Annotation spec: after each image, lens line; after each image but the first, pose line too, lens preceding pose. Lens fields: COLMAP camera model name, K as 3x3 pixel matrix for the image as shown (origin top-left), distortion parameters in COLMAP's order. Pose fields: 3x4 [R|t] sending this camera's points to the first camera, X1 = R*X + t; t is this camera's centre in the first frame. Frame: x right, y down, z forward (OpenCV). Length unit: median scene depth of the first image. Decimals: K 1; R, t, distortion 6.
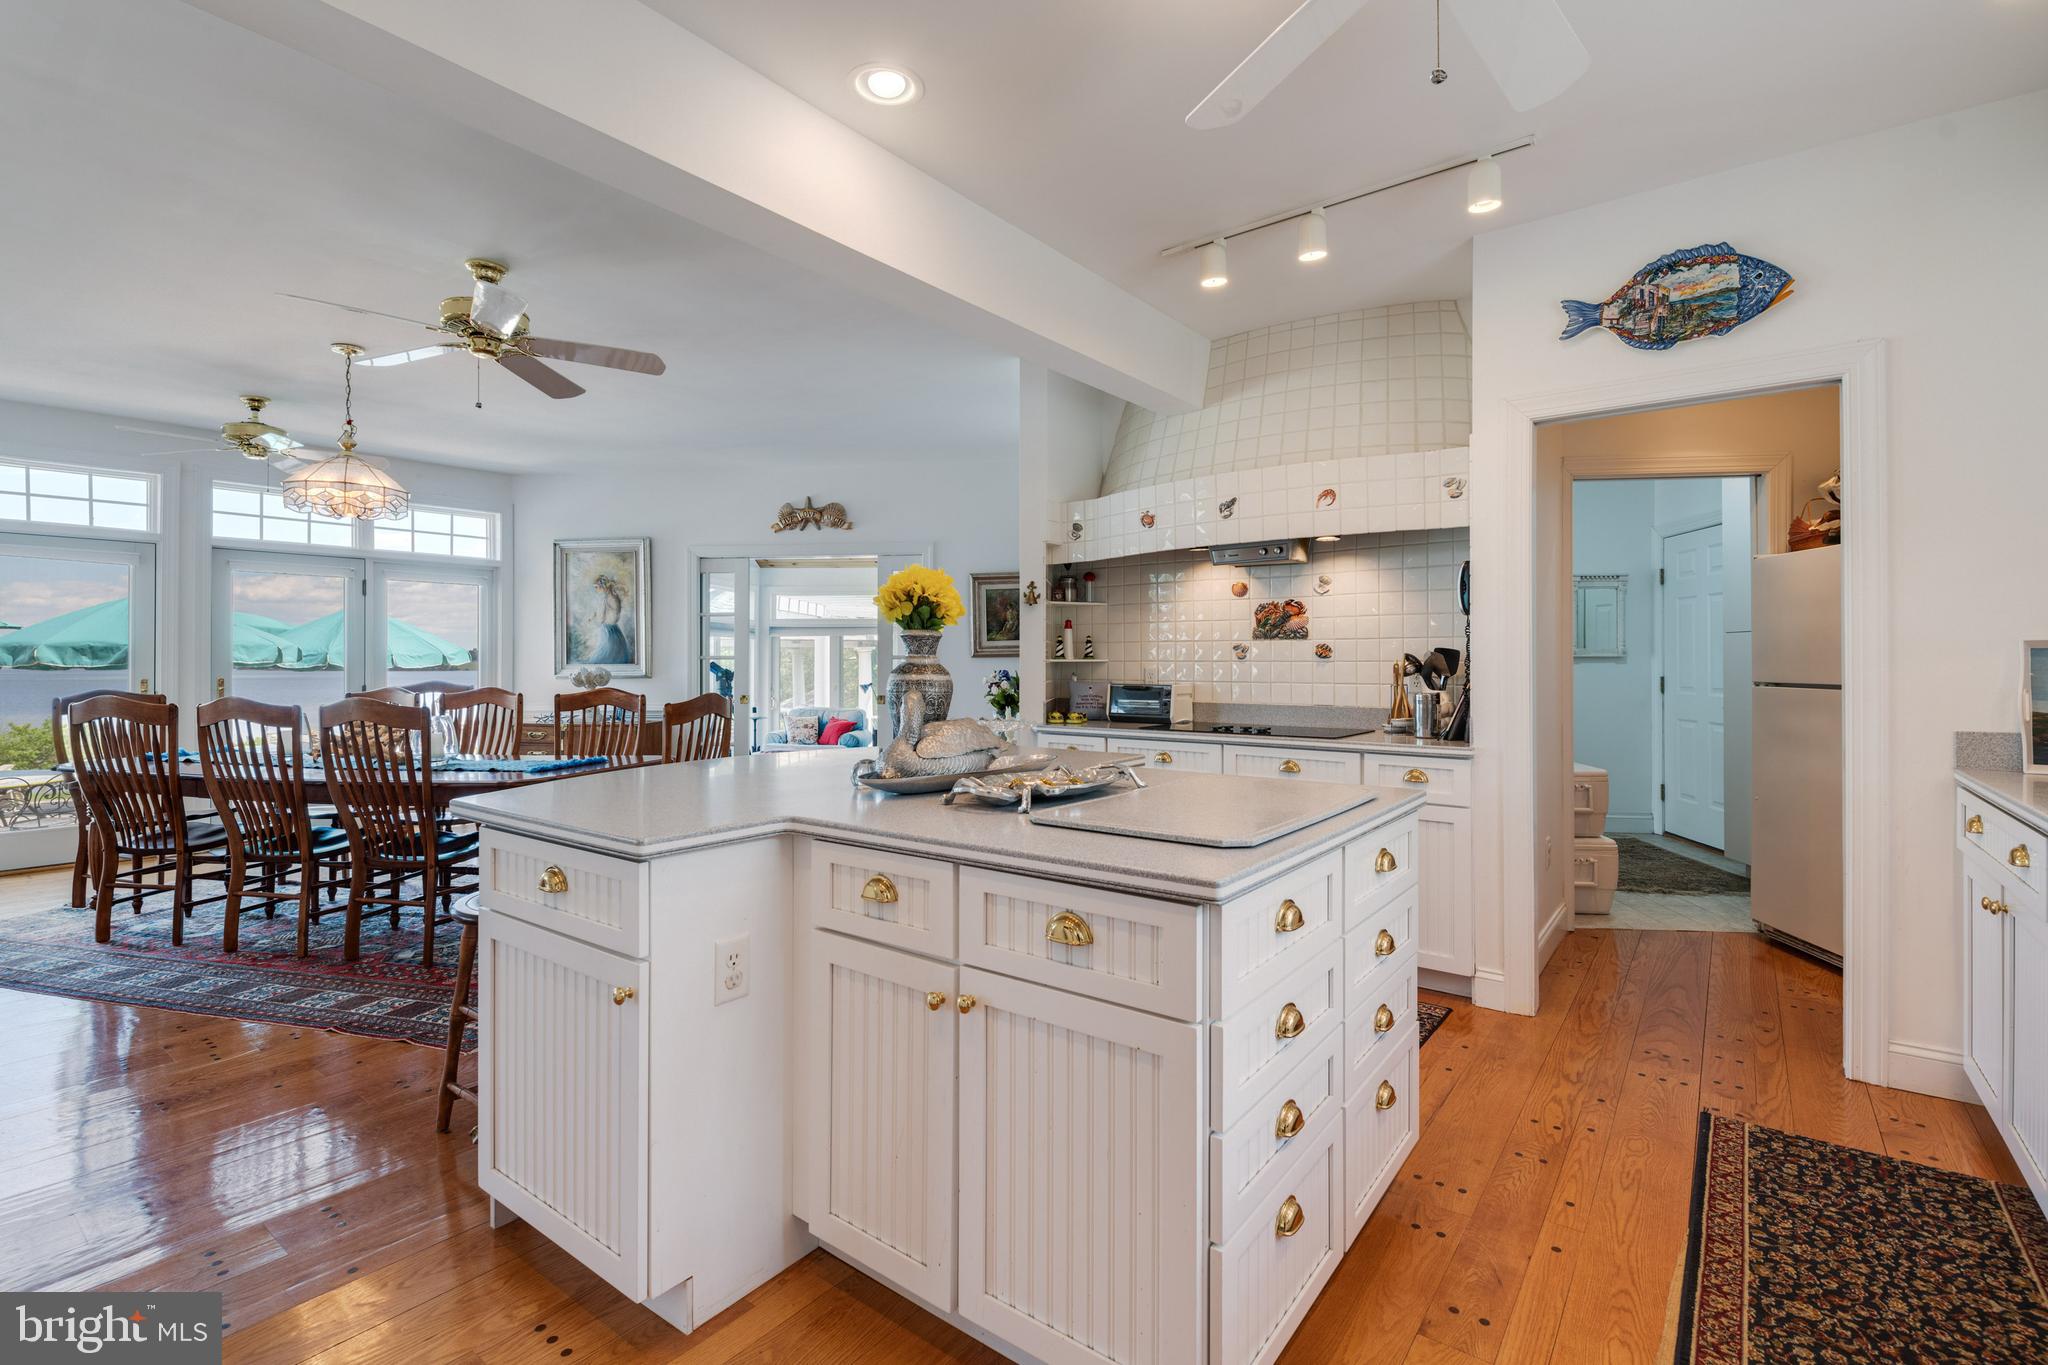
lens RADIAL K [[915.4, 0, 1030.2], [0, 915.4, 661.5], [0, 0, 1]] dist [-0.003747, -0.002342]
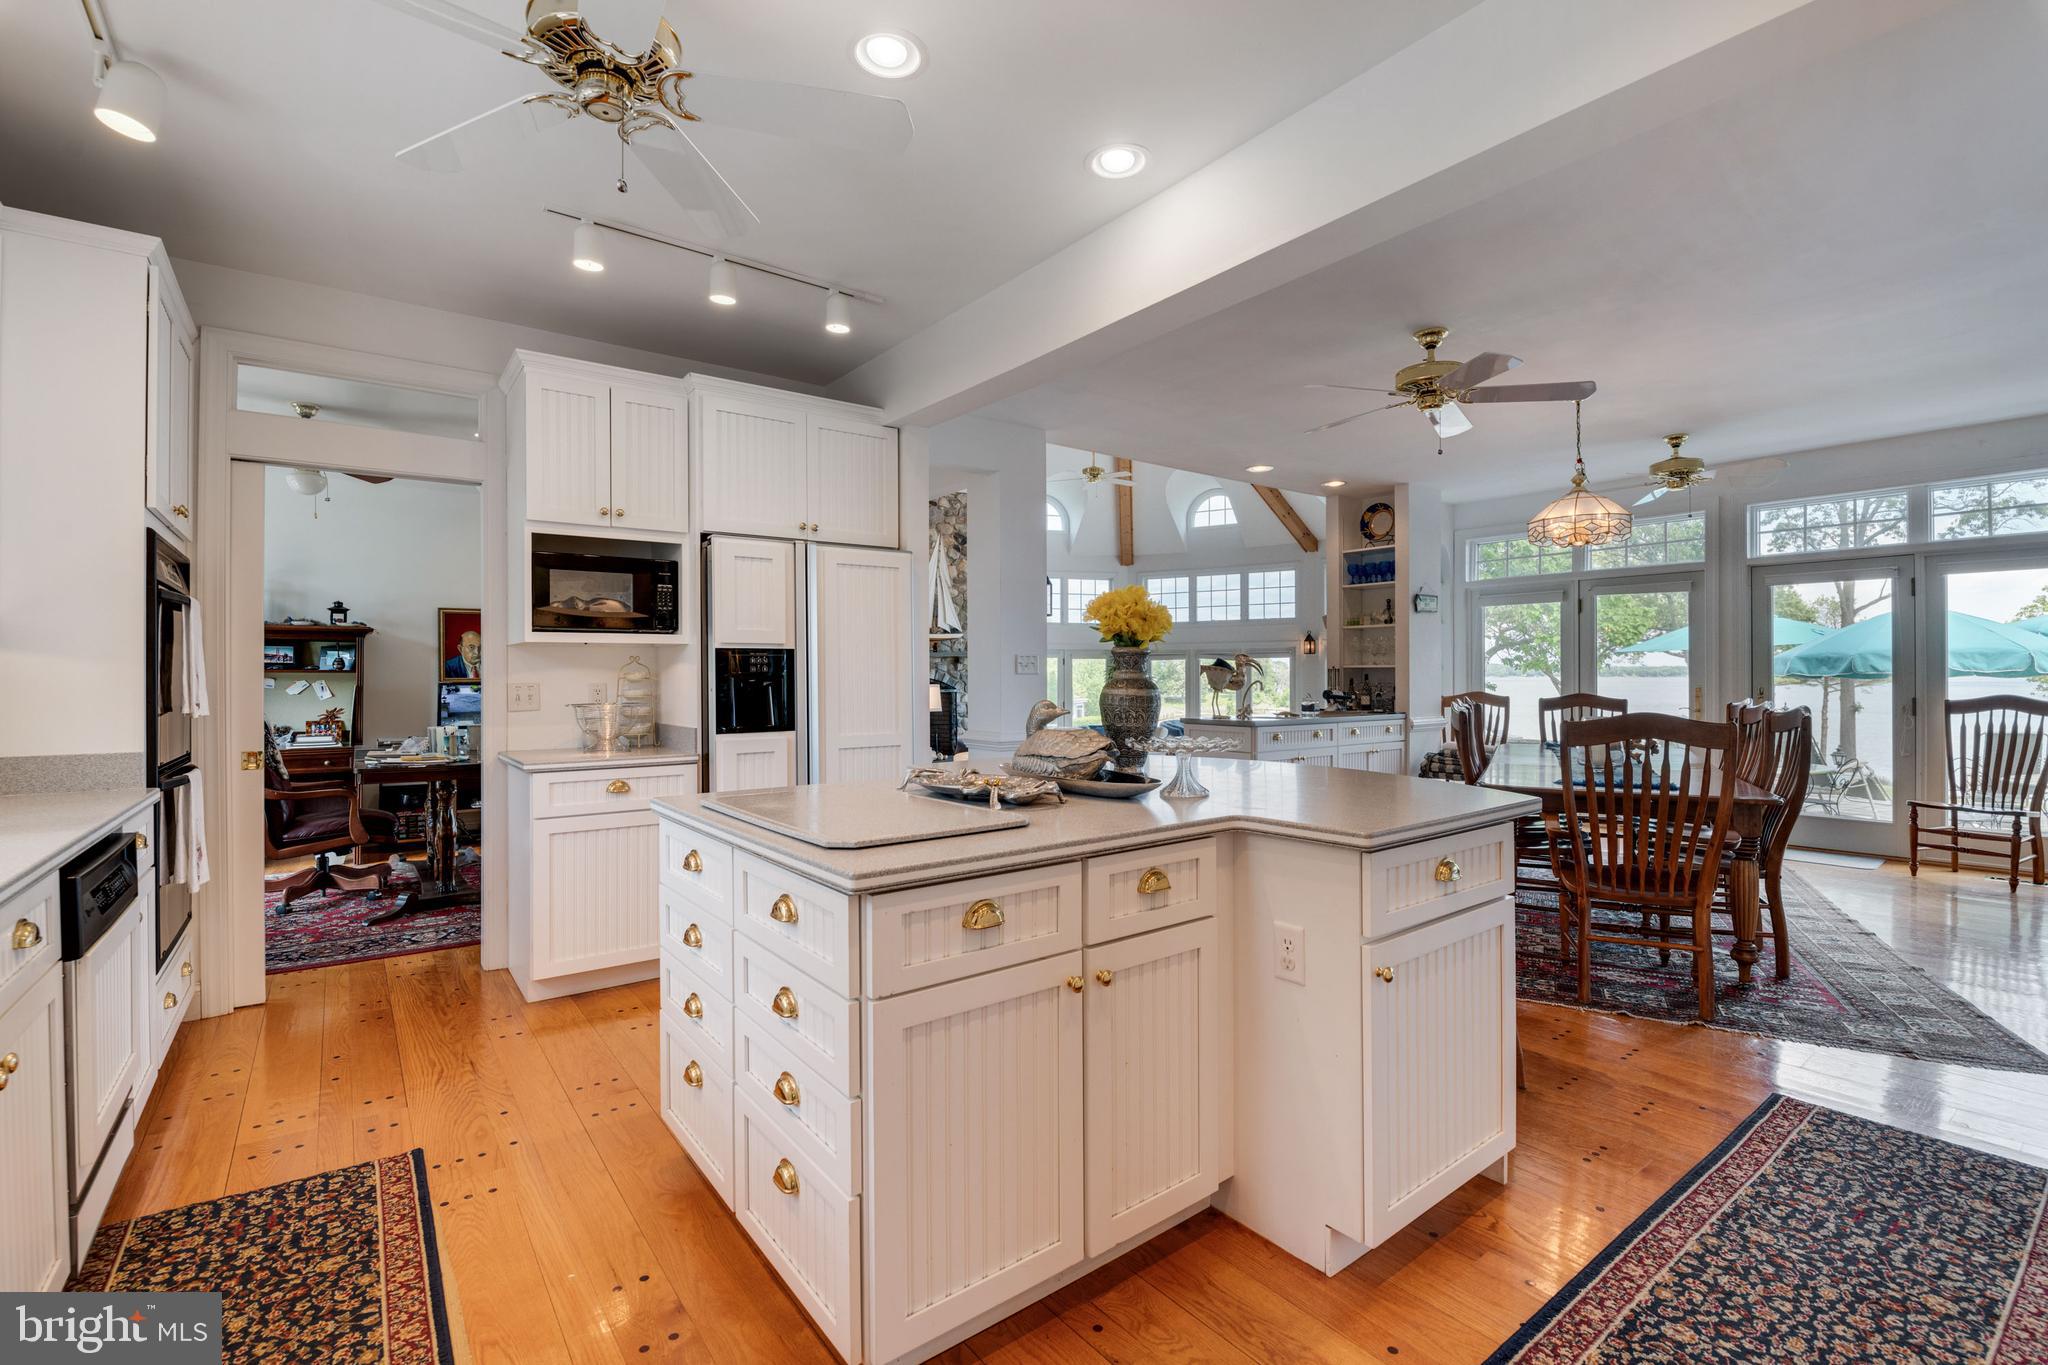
lens RADIAL K [[915.4, 0, 1039.3], [0, 915.4, 682.5], [0, 0, 1]] dist [-0.003747, -0.002342]
pose [[-0.255259, 0.010810, -0.966812, 0.529647], [0.001096, 0.999940, 0.010891, -0.001961], [0.966872, 0.001720, -0.255256, 0.661069]]
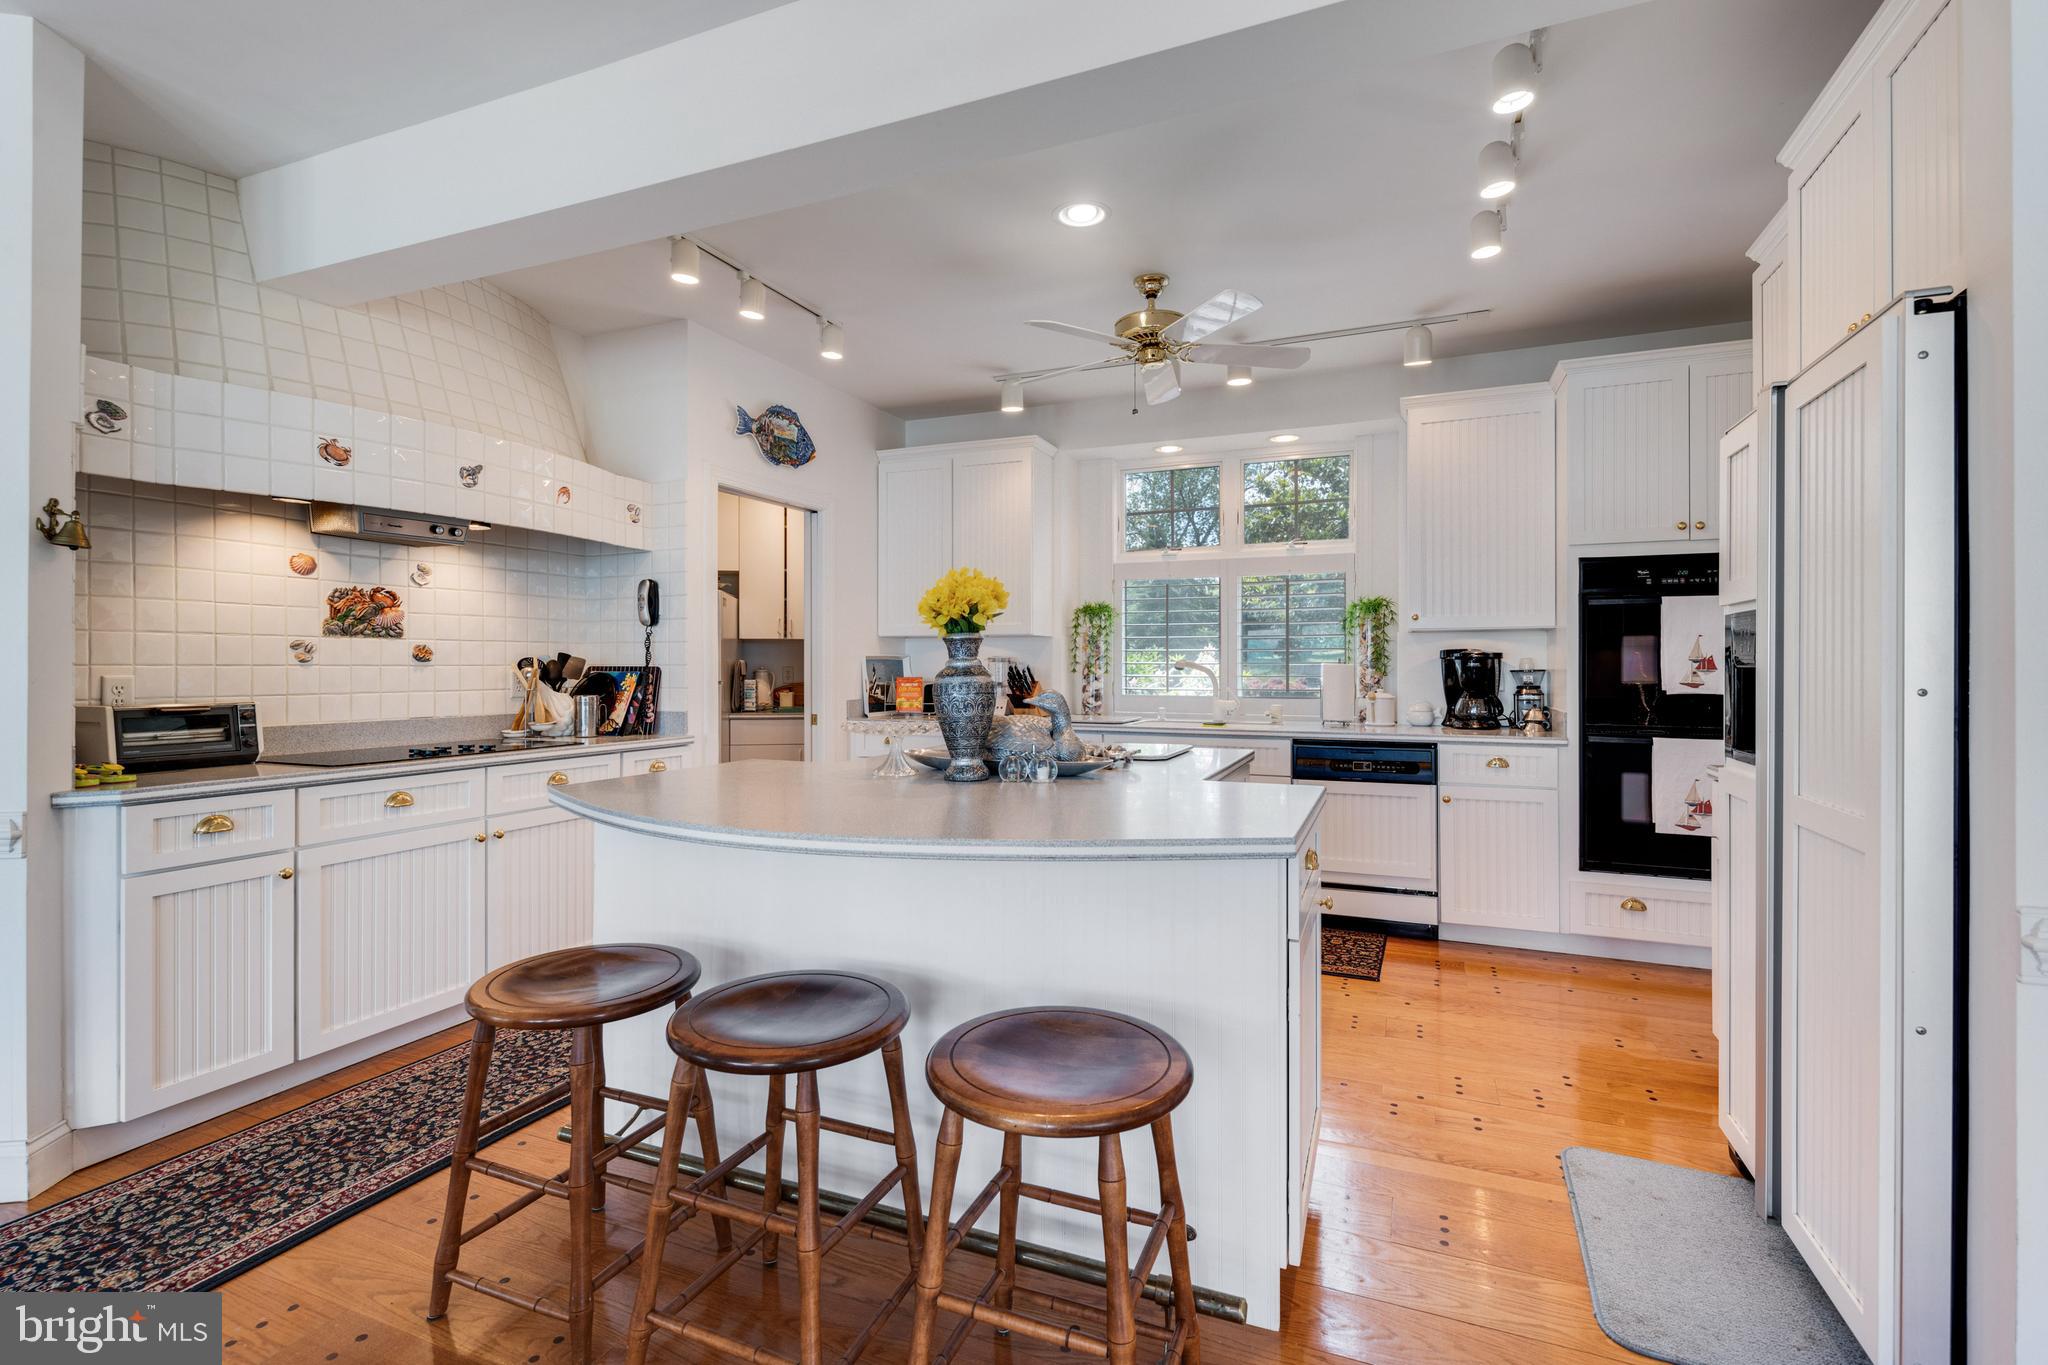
lens RADIAL K [[915.4, 0, 1027.1], [0, 915.4, 665.6], [0, 0, 1]] dist [-0.003747, -0.002342]
pose [[-0.251492, 0.001890, 0.967858, -0.633891], [0.002201, 0.999997, -0.001381, 0.002335], [-0.967857, 0.001783, -0.251495, 0.672085]]
